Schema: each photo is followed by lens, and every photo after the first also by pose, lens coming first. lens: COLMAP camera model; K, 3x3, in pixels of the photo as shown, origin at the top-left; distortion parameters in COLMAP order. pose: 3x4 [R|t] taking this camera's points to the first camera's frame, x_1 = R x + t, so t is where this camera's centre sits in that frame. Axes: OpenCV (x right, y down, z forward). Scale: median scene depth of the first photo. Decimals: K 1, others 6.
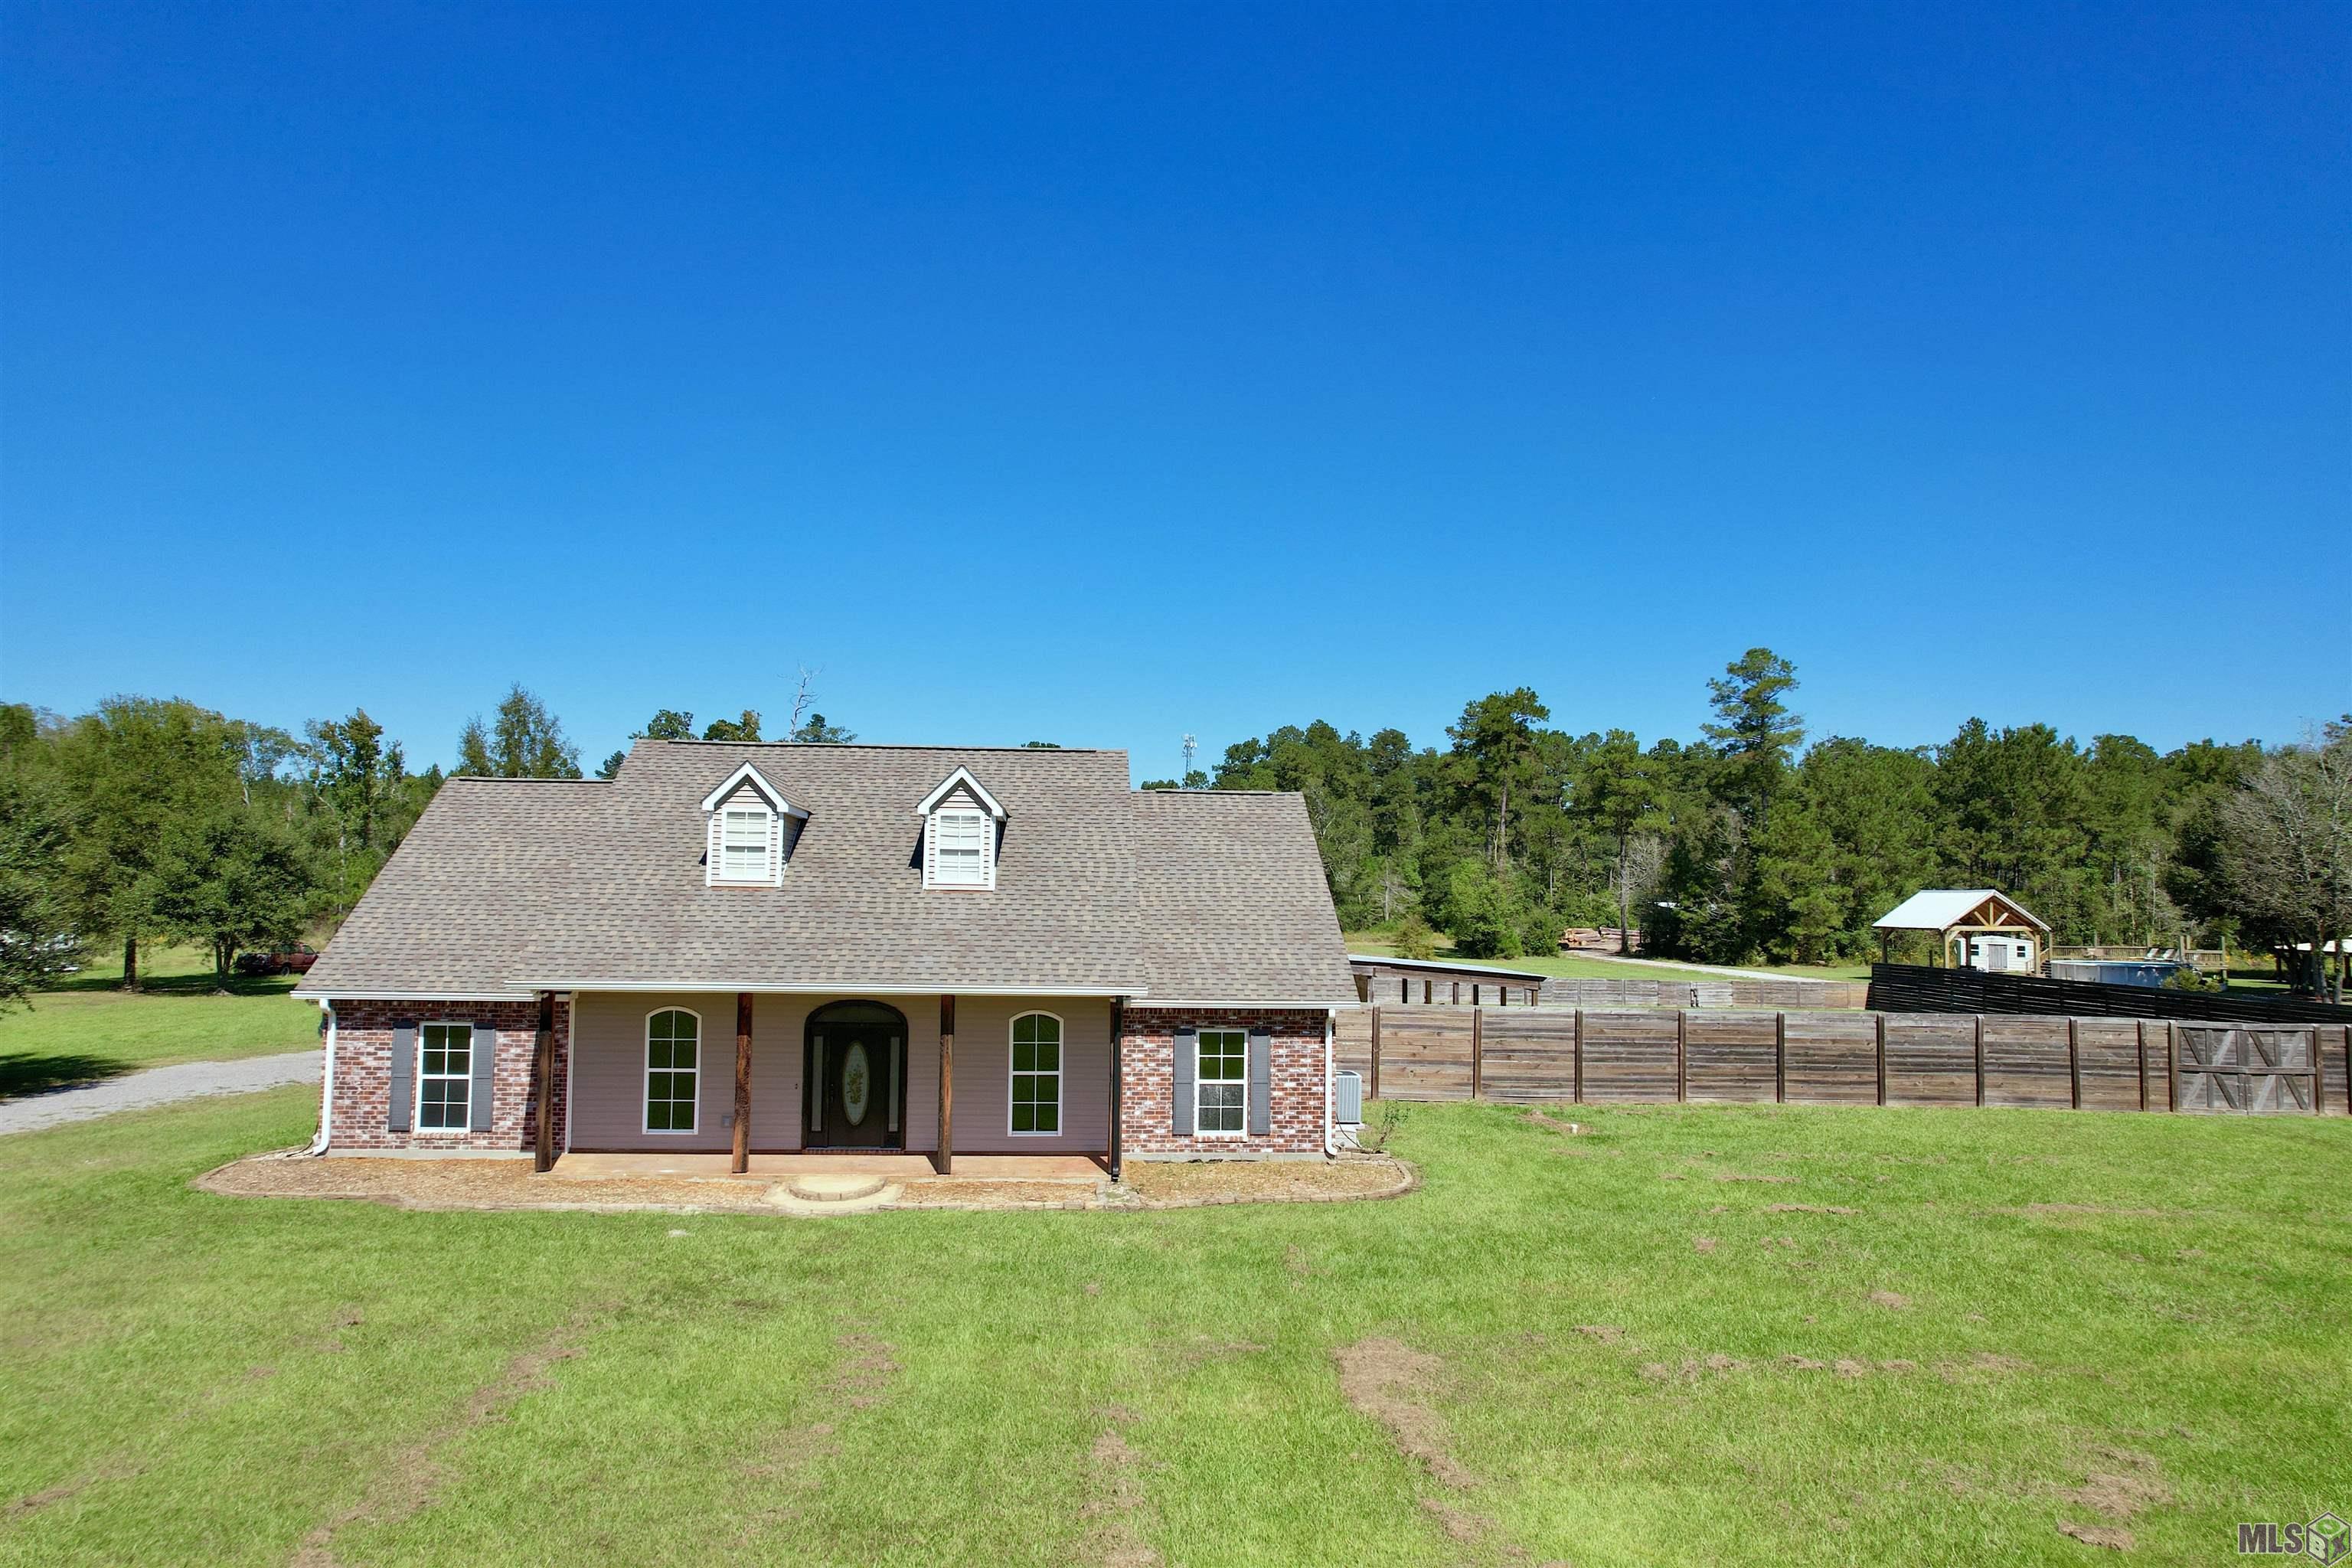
lens RADIAL K [[1503.8, 0, 1178.3], [0, 1503.8, 779.1], [0, 0, 1]] dist [-0.074945, 0.065095]
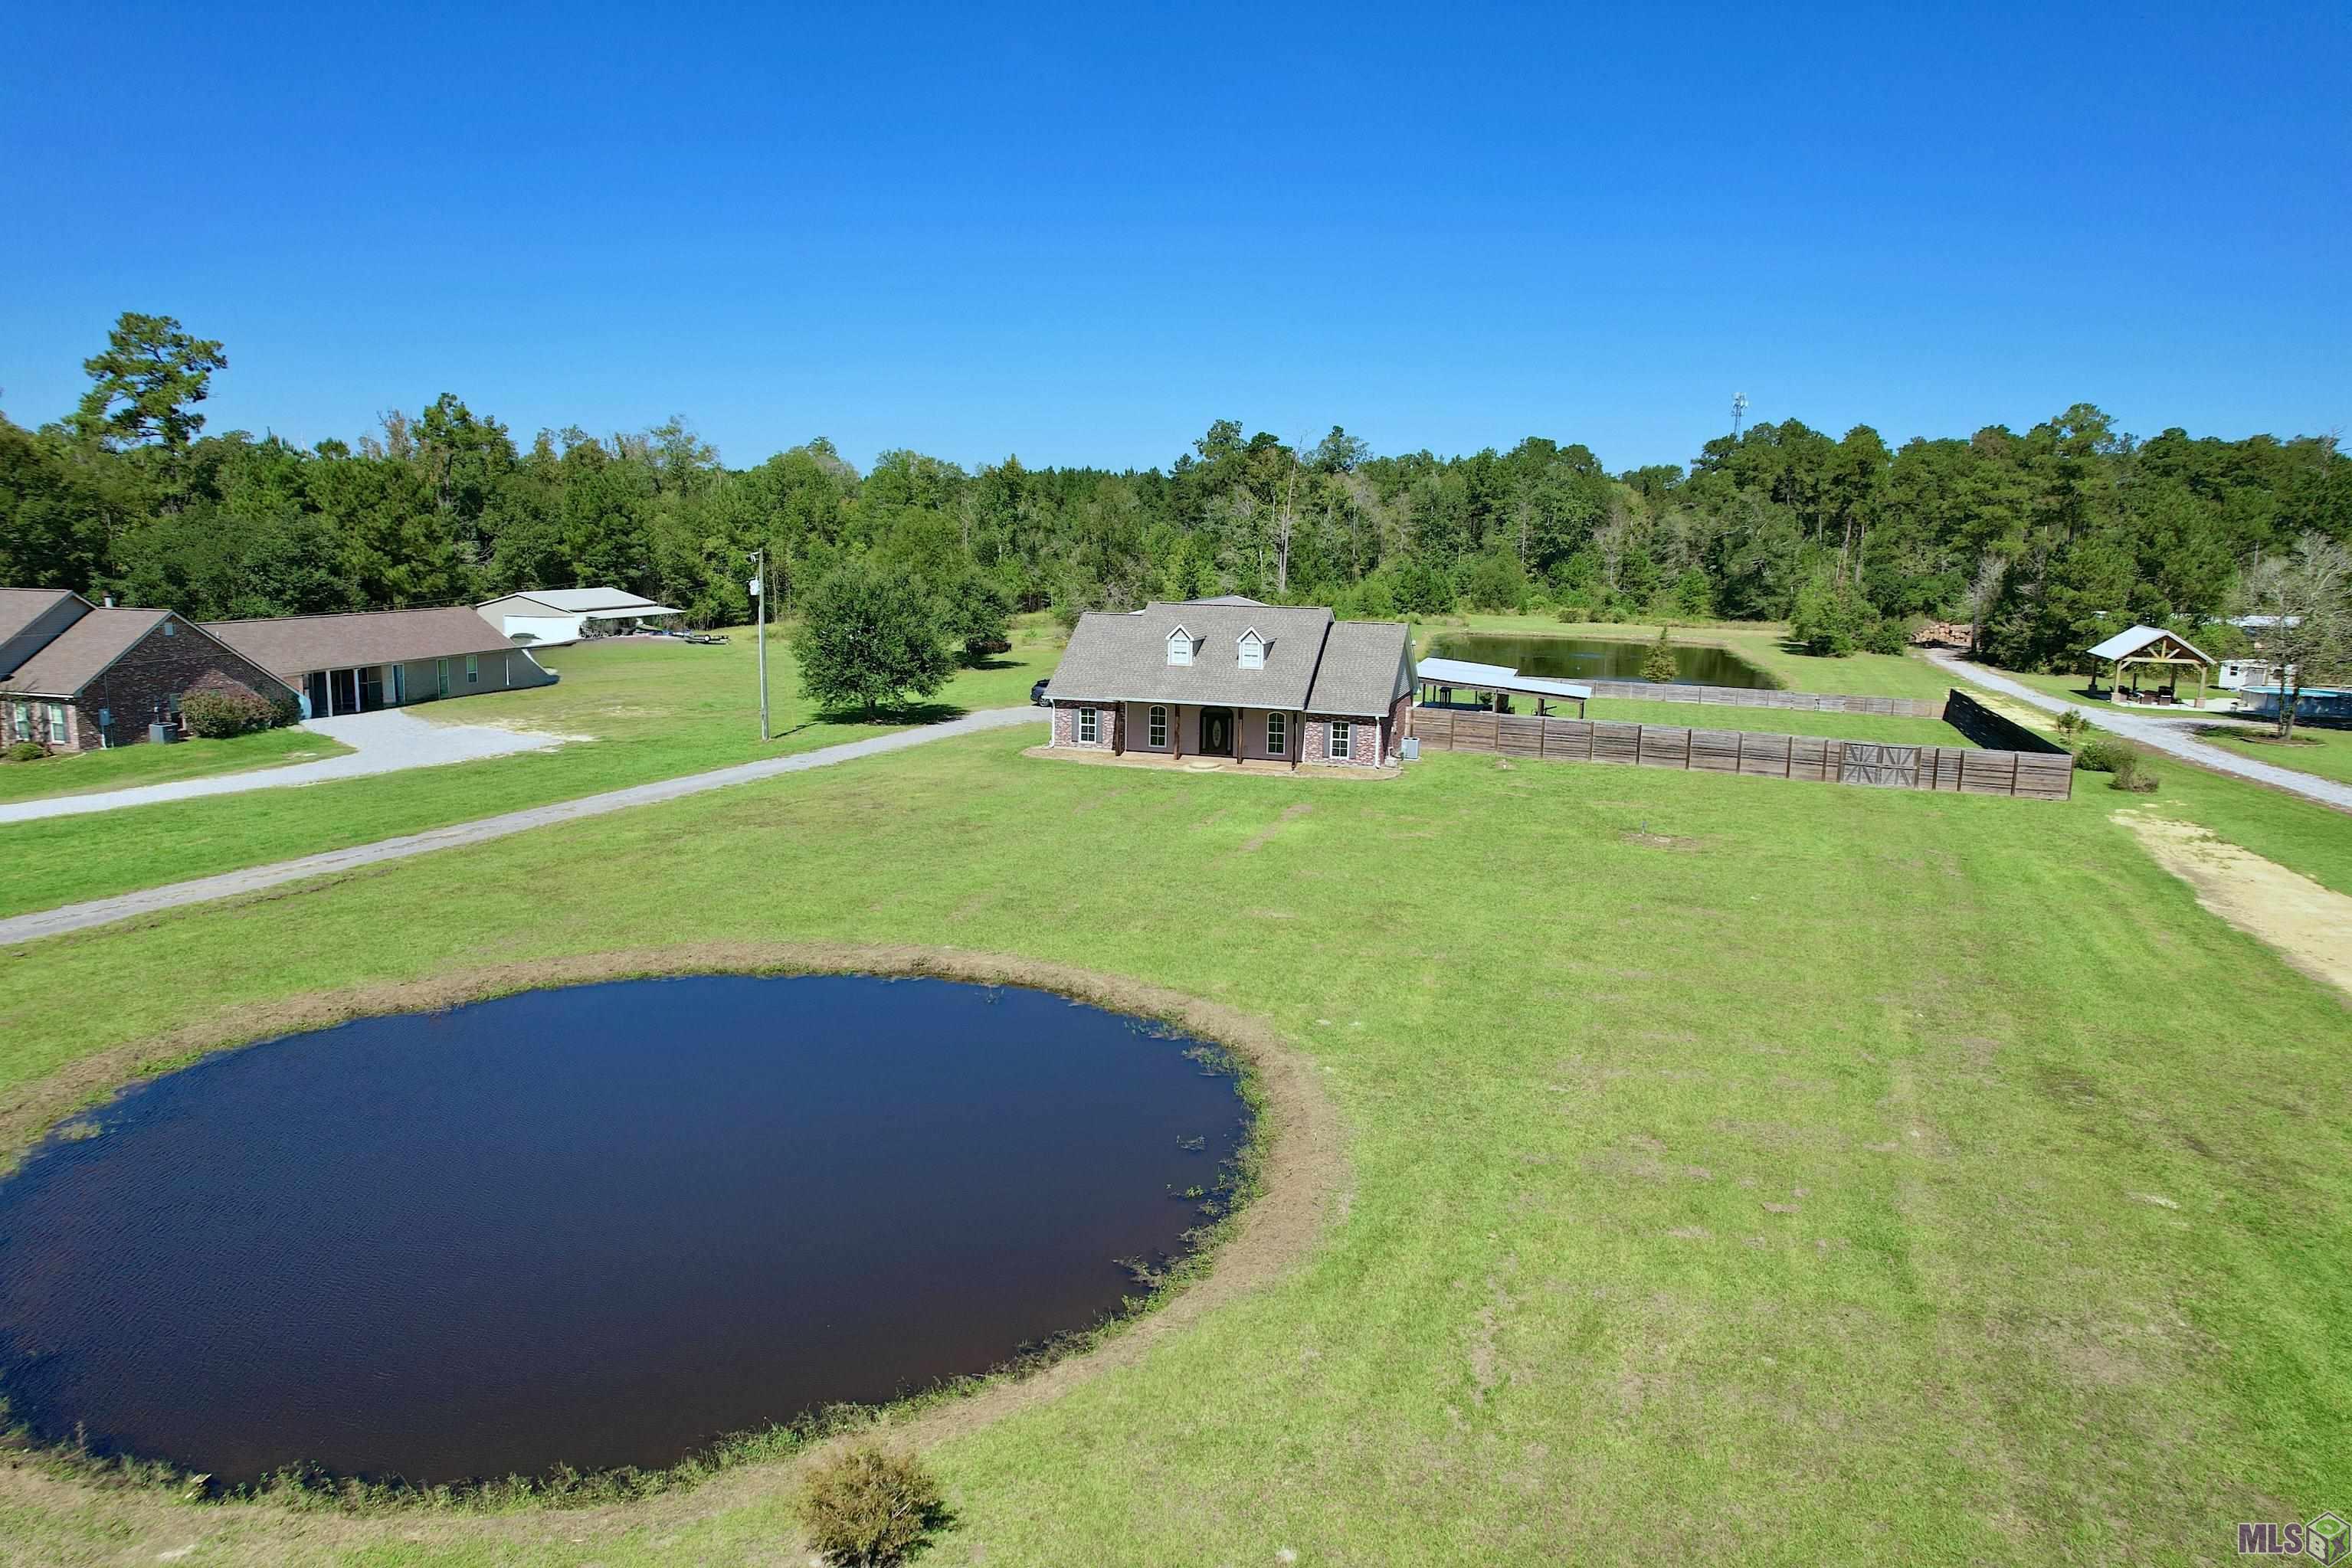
lens RADIAL K [[1503.0, 0, 1165.9], [0, 1503.0, 782.5], [0, 0, 1]] dist [-0.059233, 0.000781]
pose [[0.926809, 0.067144, -0.369482, 0.774072], [0.022874, 0.971966, 0.234007, -0.388477], [0.374836, -0.225331, 0.899291, -1.682779]]
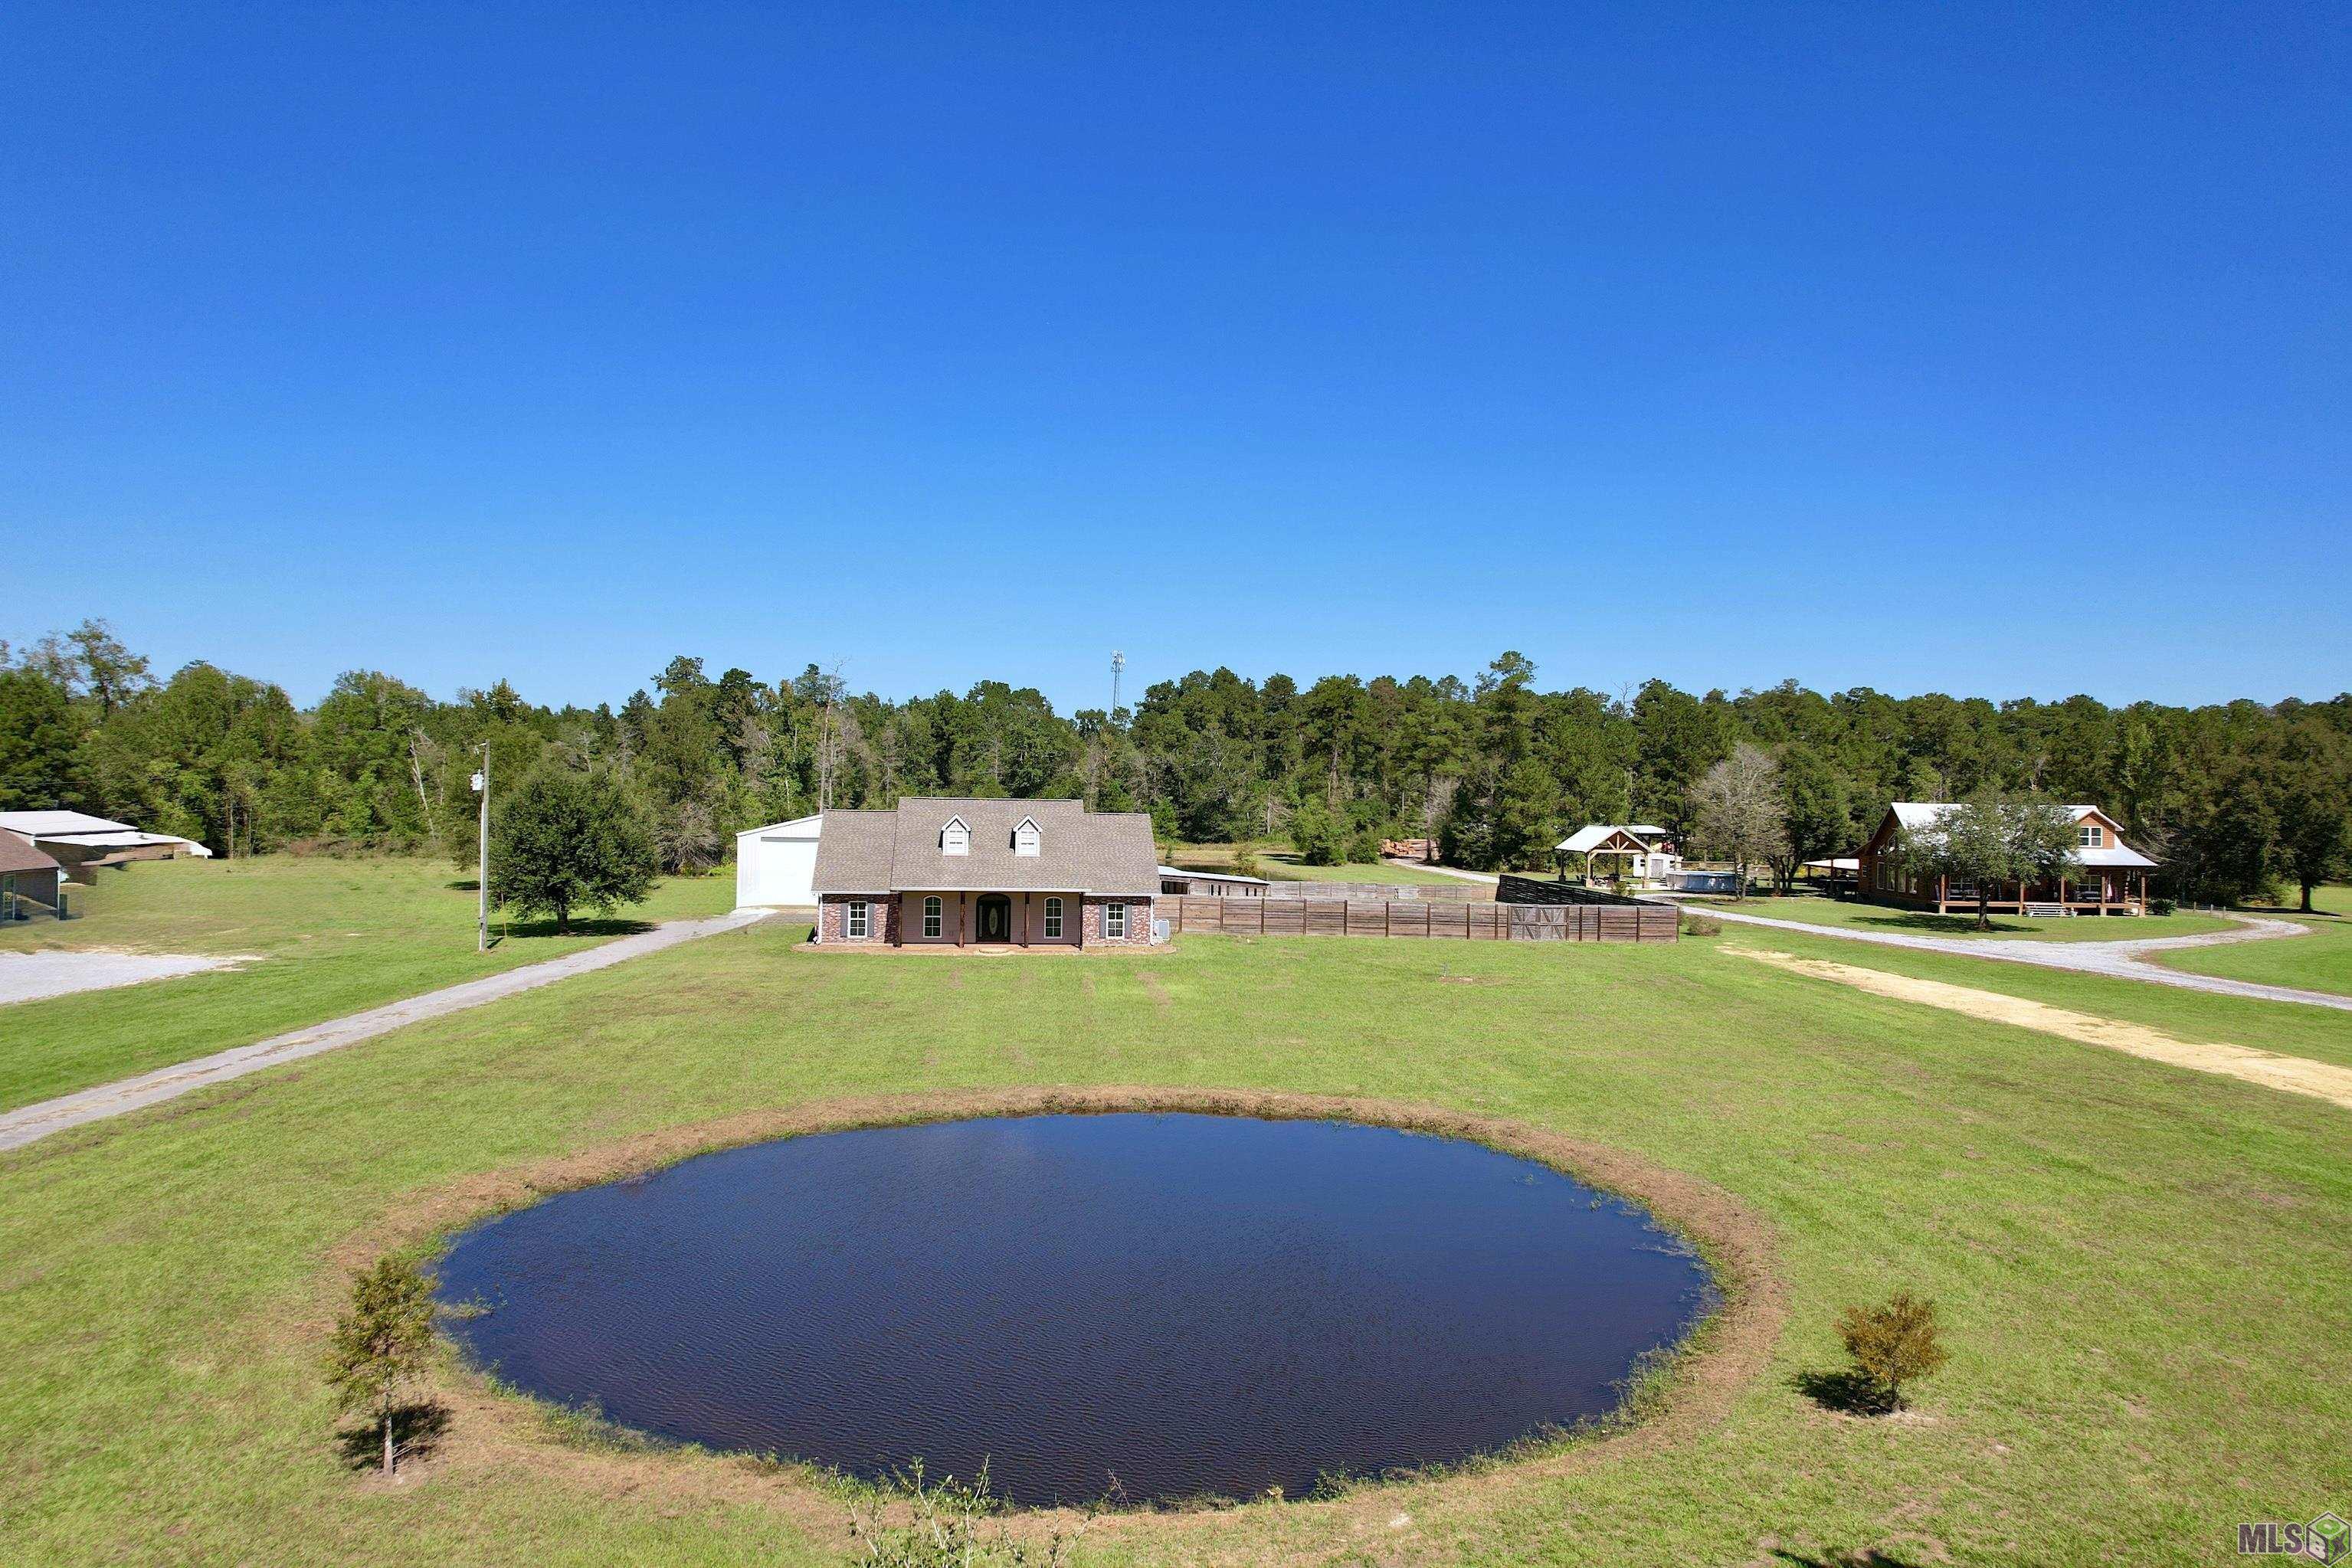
lens RADIAL K [[1503.6, 0, 1178.3], [0, 1503.6, 779.1], [0, 0, 1]] dist [-0.074945, 0.065095]
pose [[0.998903, 0.004591, 0.046605, 0.012823], [-0.007810, 0.997577, 0.069130, -0.285665], [-0.046174, -0.069418, 0.996518, -1.958555]]
